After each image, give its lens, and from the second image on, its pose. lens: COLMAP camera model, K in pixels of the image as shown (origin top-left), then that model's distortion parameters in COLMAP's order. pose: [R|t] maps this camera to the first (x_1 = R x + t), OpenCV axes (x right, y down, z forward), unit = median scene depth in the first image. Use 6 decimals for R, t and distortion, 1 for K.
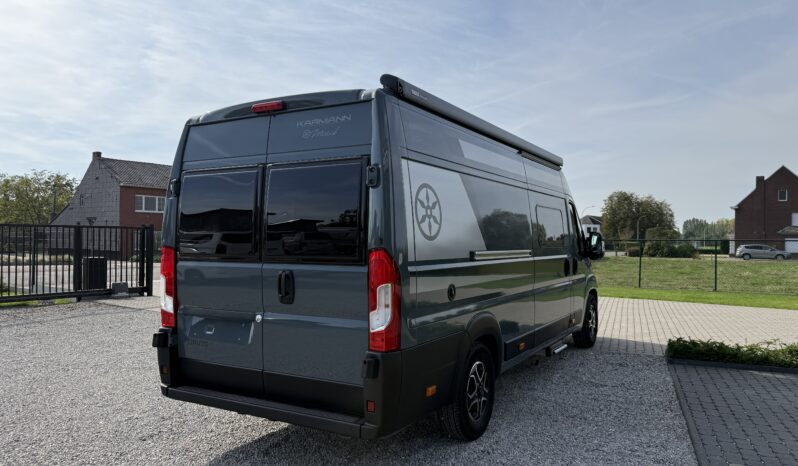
lens RADIAL K [[577.3, 0, 412.8], [0, 577.3, 232.4], [0, 0, 1]] dist [0.041795, -0.001772]
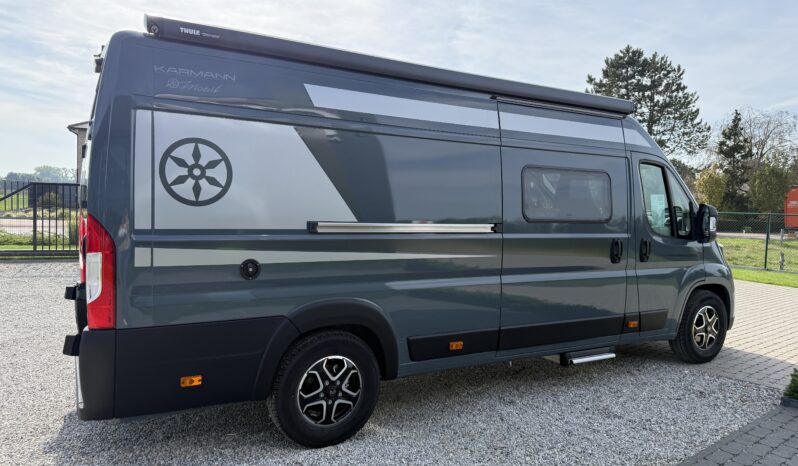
lens RADIAL K [[577.3, 0, 412.8], [0, 577.3, 232.4], [0, 0, 1]] dist [0.041795, -0.001772]
pose [[0.872355, 0.045755, -0.486727, 0.623078], [-0.020031, 0.998120, 0.057928, -0.002436], [0.488463, -0.040784, 0.871631, 0.355805]]
